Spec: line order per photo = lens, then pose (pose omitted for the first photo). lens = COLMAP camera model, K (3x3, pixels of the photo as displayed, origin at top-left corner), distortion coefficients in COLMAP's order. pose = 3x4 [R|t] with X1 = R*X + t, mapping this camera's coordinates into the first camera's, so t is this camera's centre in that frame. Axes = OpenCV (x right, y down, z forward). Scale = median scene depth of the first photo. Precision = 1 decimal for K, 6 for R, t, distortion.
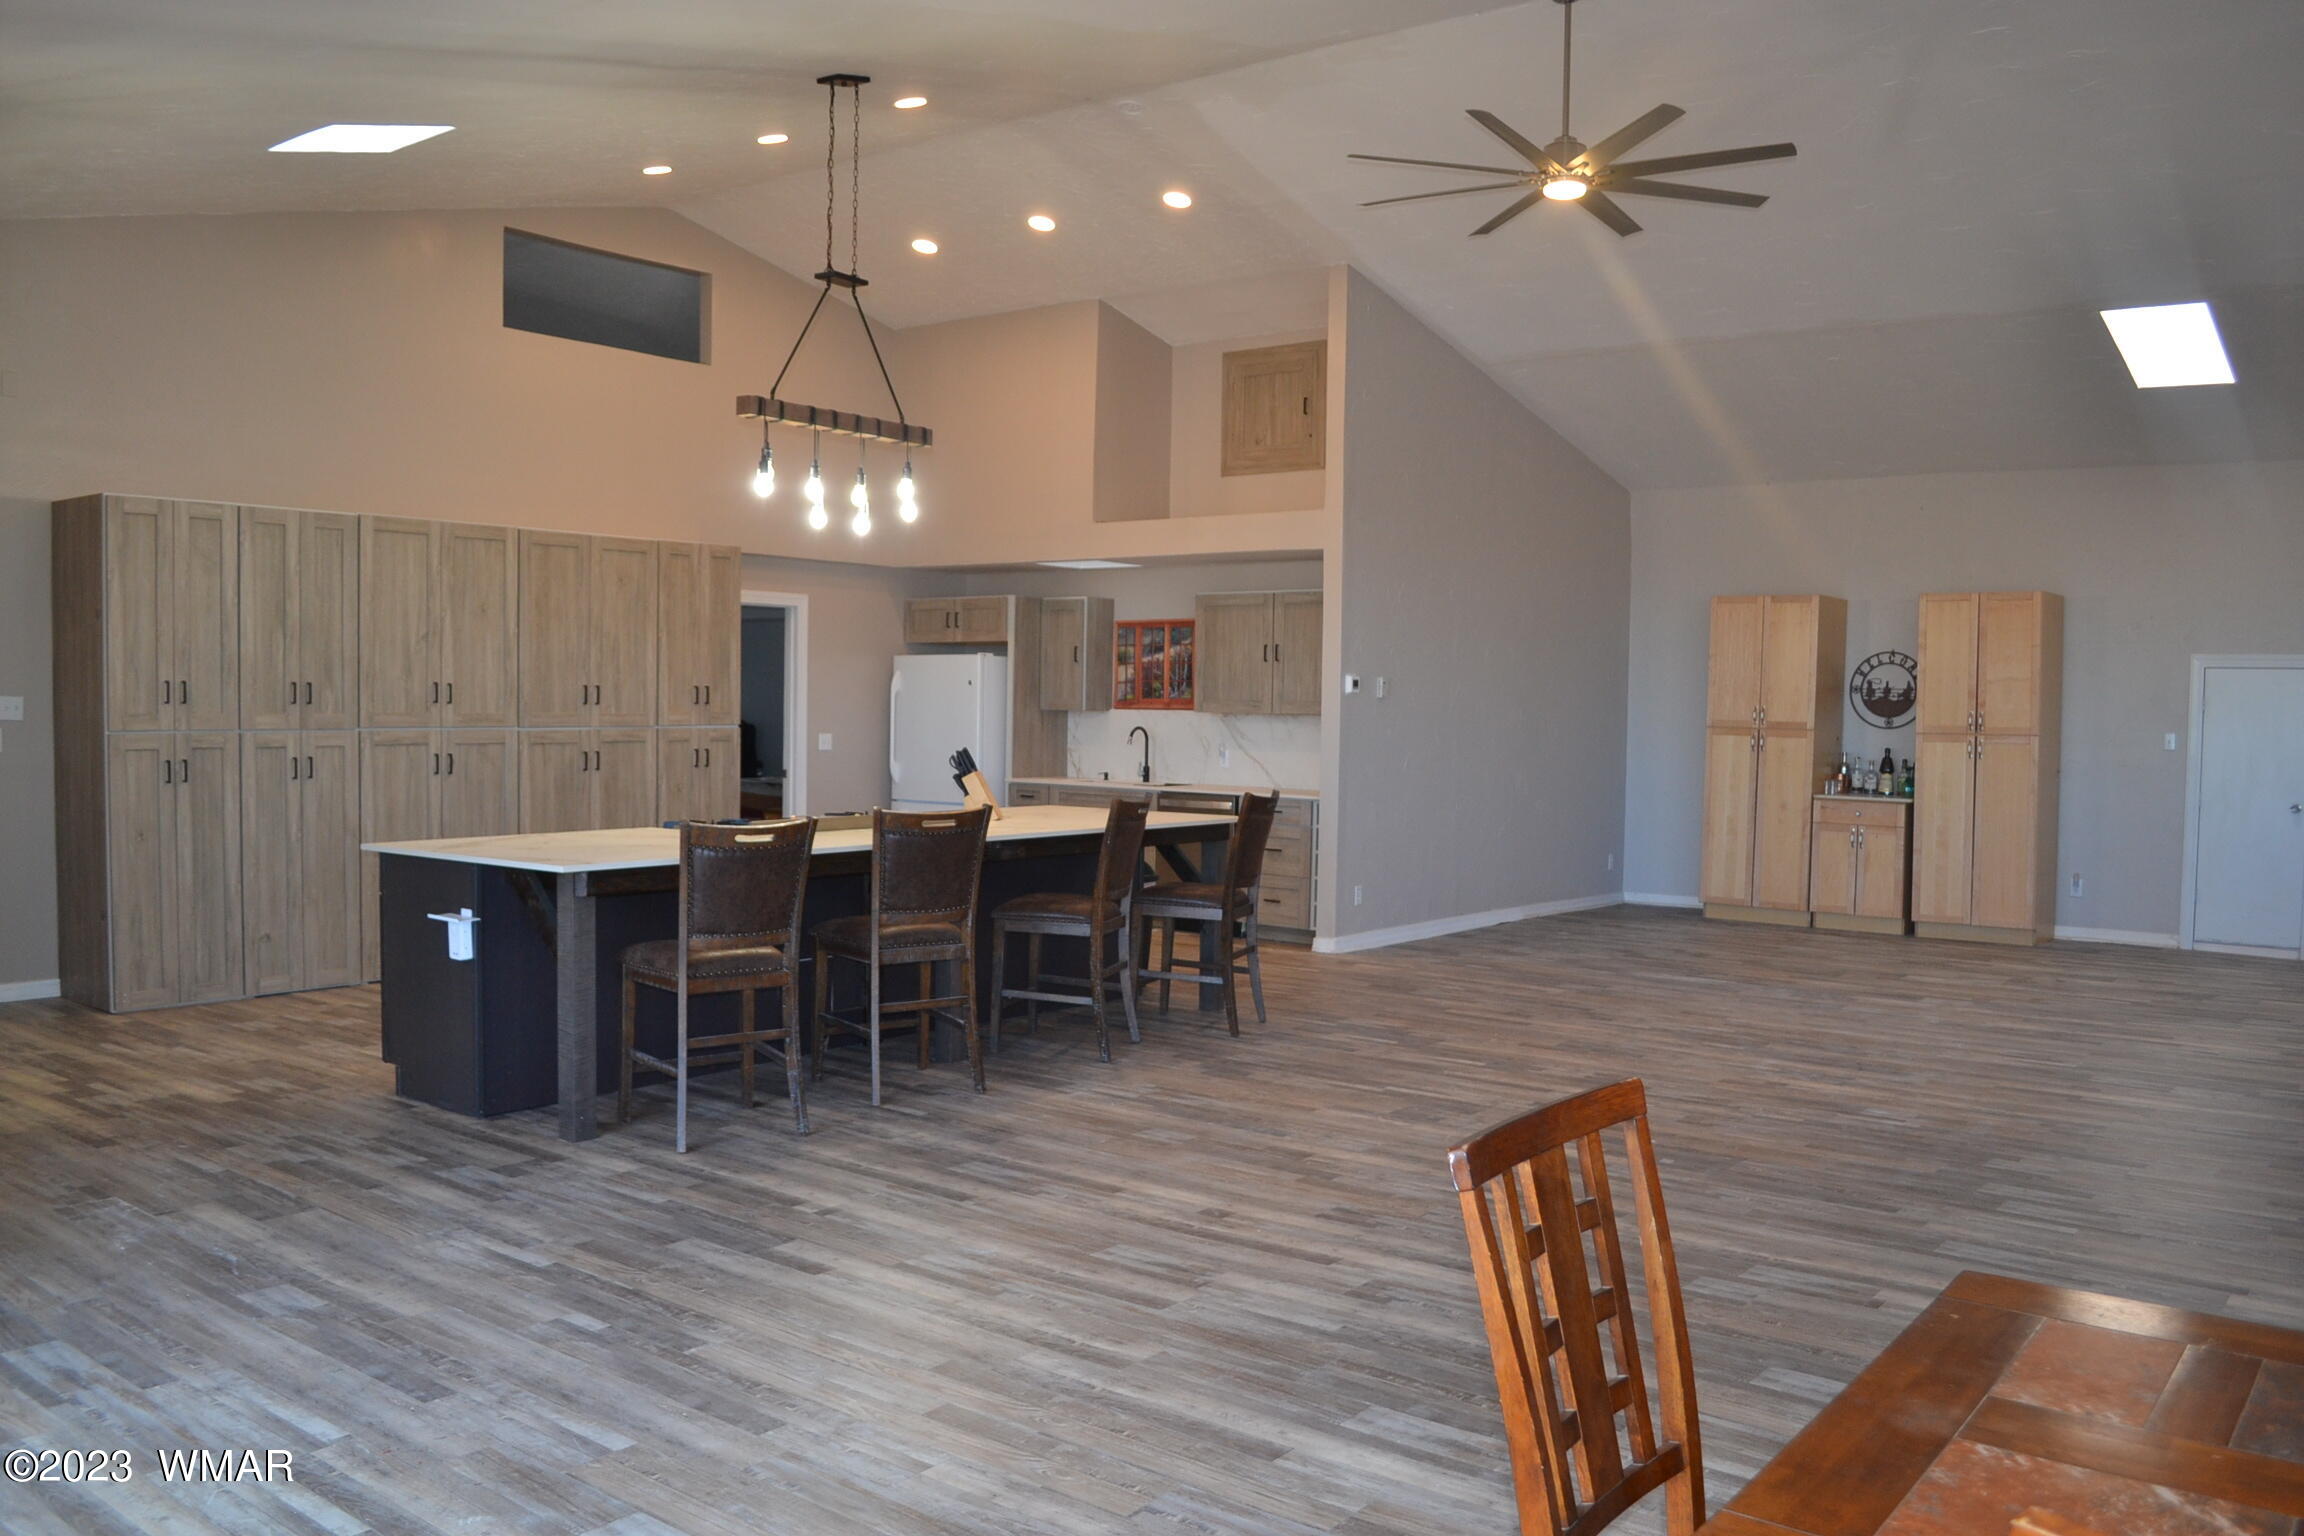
lens RADIAL K [[1866.7, 0, 1153.3], [0, 1866.7, 777.8], [0, 0, 1]] dist [-0.069963, 0.000788]
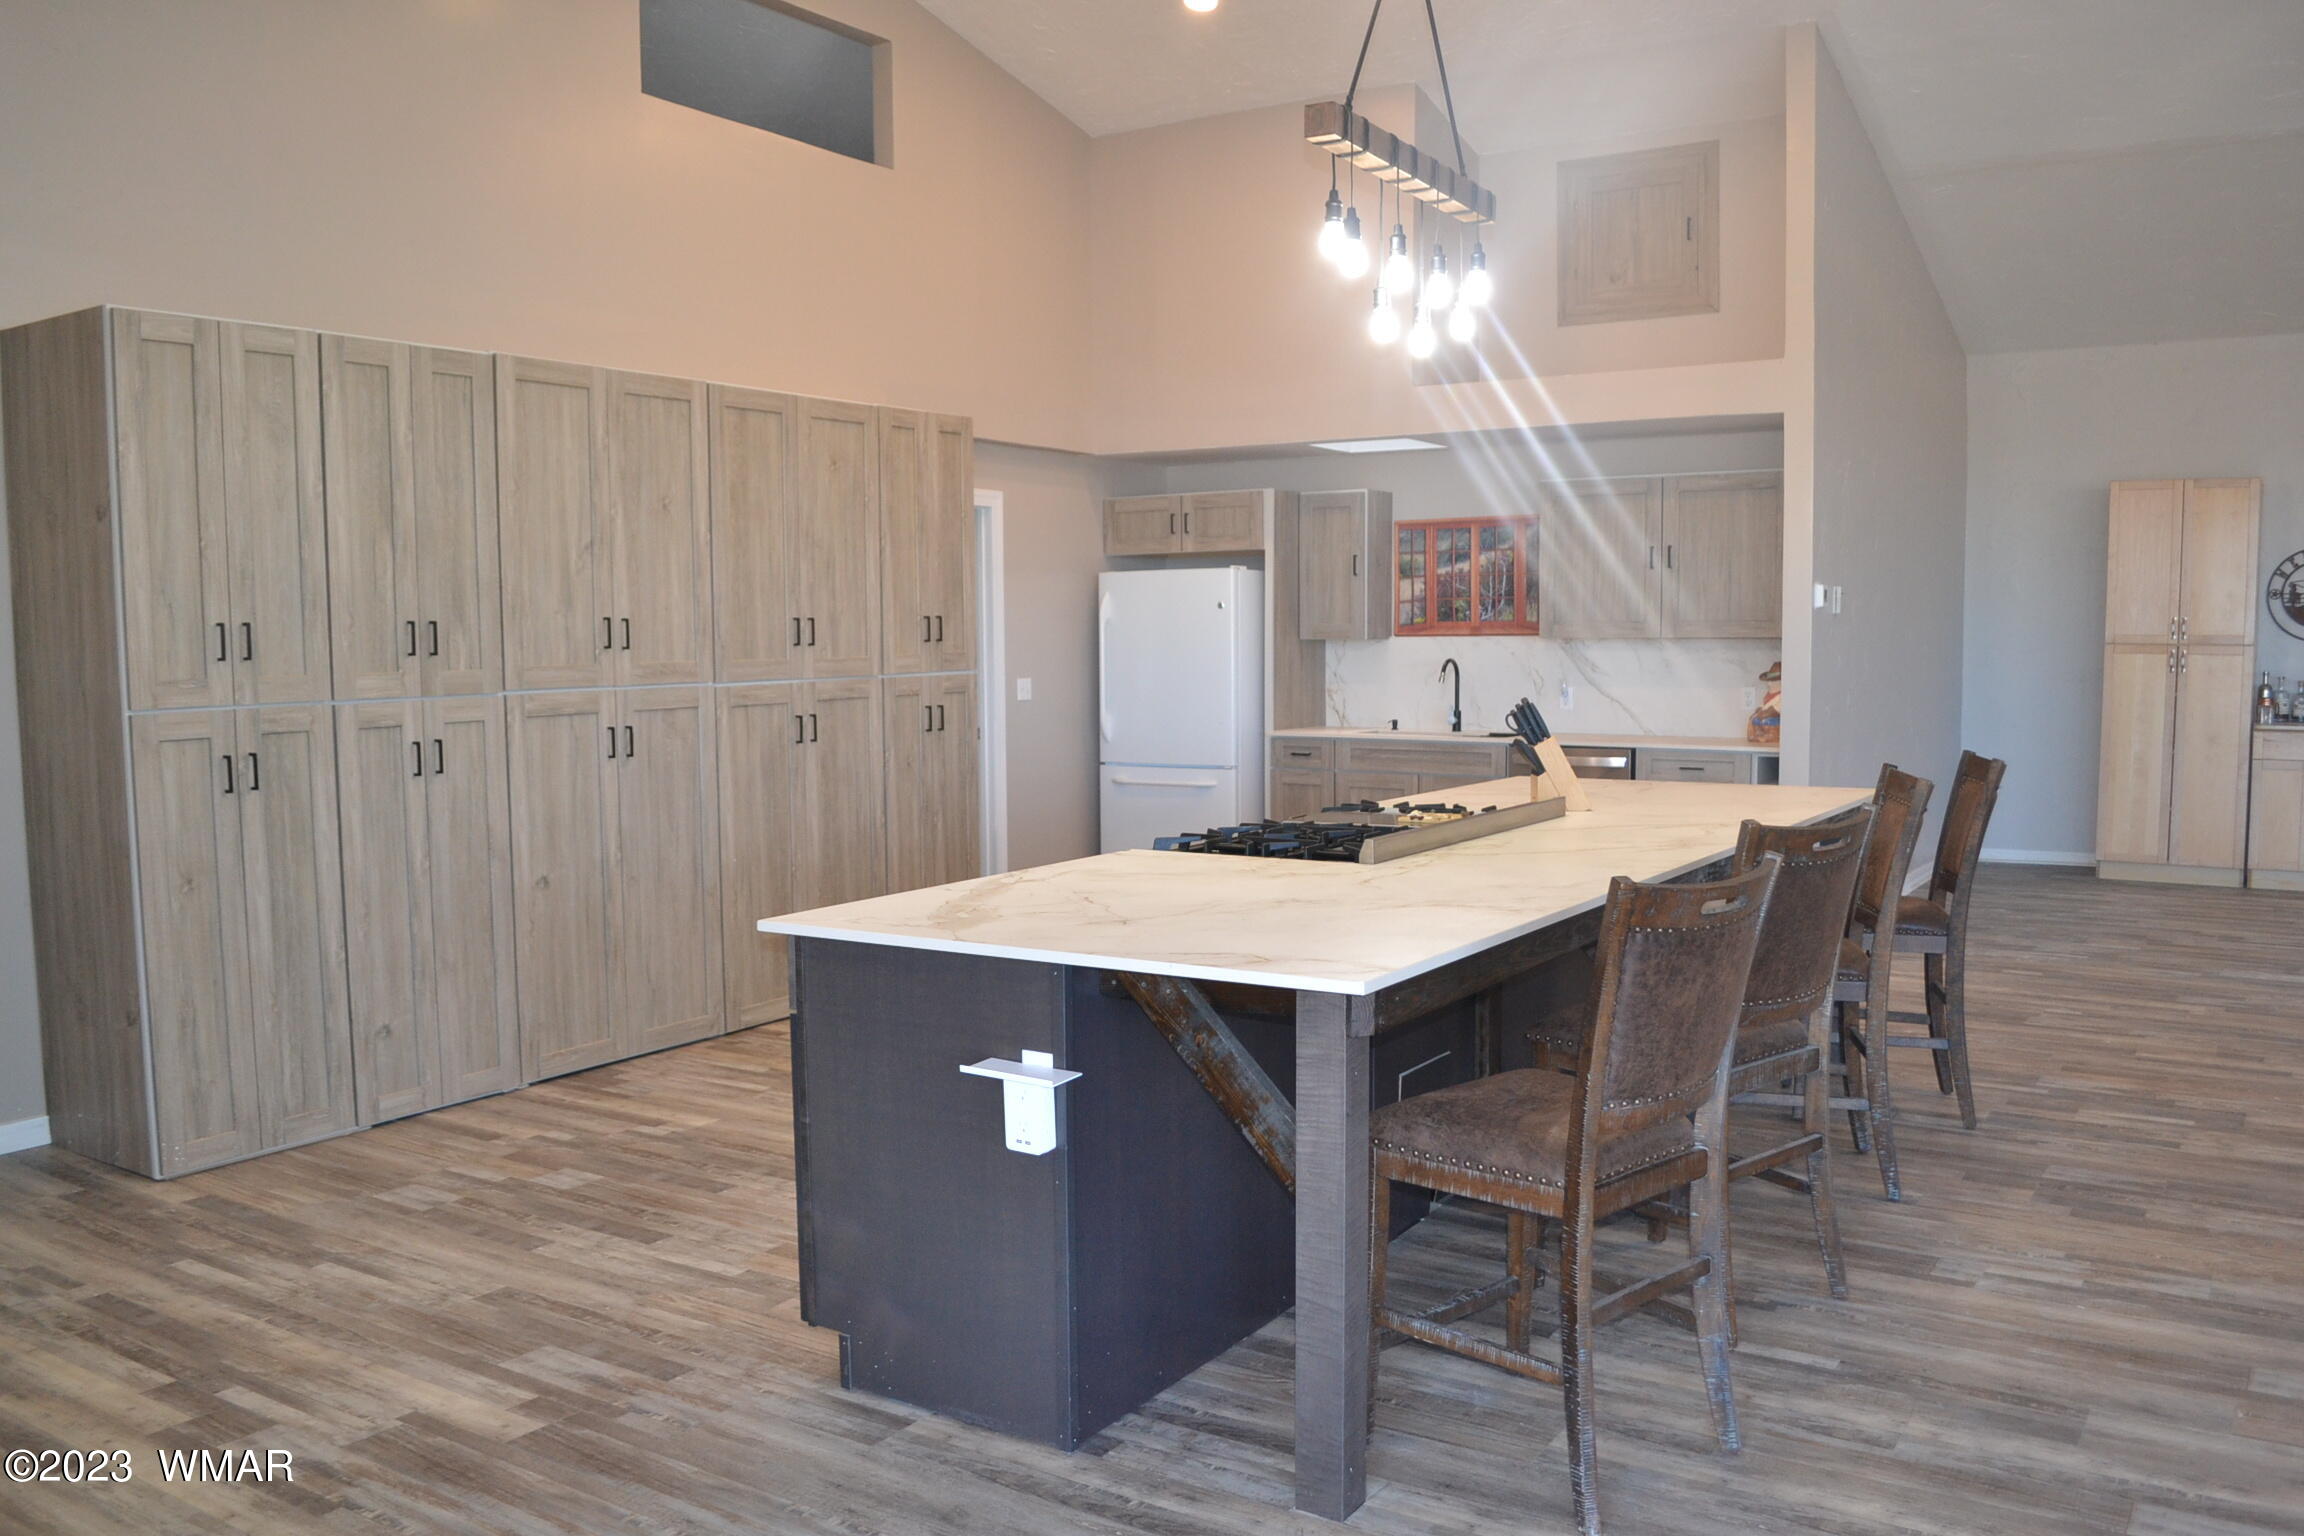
lens RADIAL K [[1866.7, 0, 1163.8], [0, 1866.7, 783.5], [0, 0, 1]] dist [-0.069963, 0.000788]
pose [[0.995177, -0.030539, 0.093225, -0.249356], [0.026642, 0.998730, 0.042762, -0.015381], [-0.094413, -0.040072, 0.994726, 0.320687]]
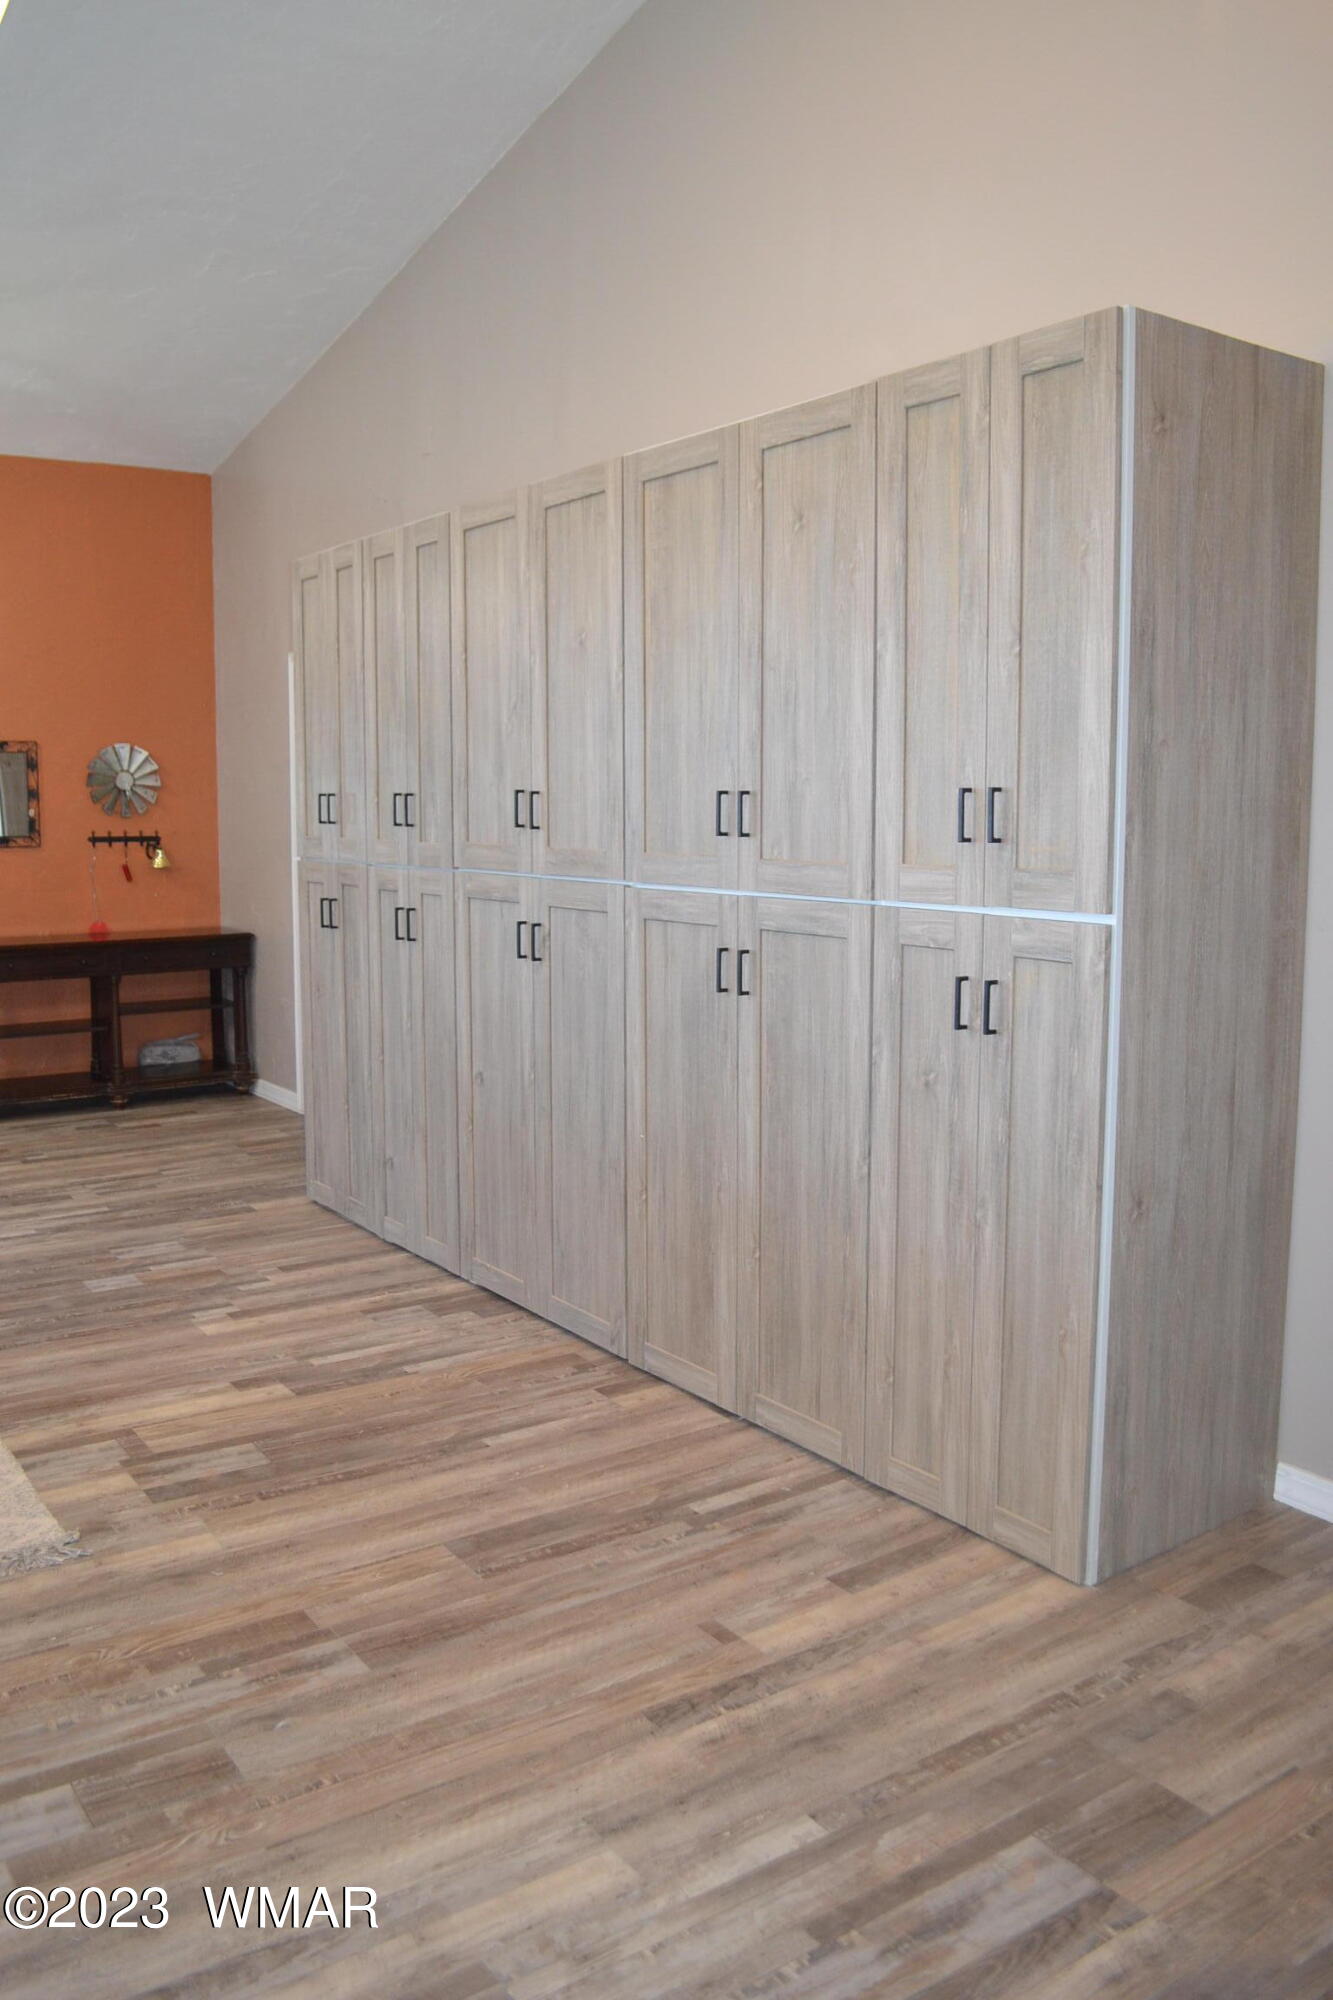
lens RADIAL K [[1620.4, 0, 652.4], [0, 1620.4, 993.0], [0, 0, 1]] dist [-0.069963, 0.000788]
pose [[-0.301165, 0.104115, -0.947871, 0.054859], [-0.044240, 0.991426, 0.122955, -0.051152], [0.952545, 0.078963, -0.293976, 1.150430]]
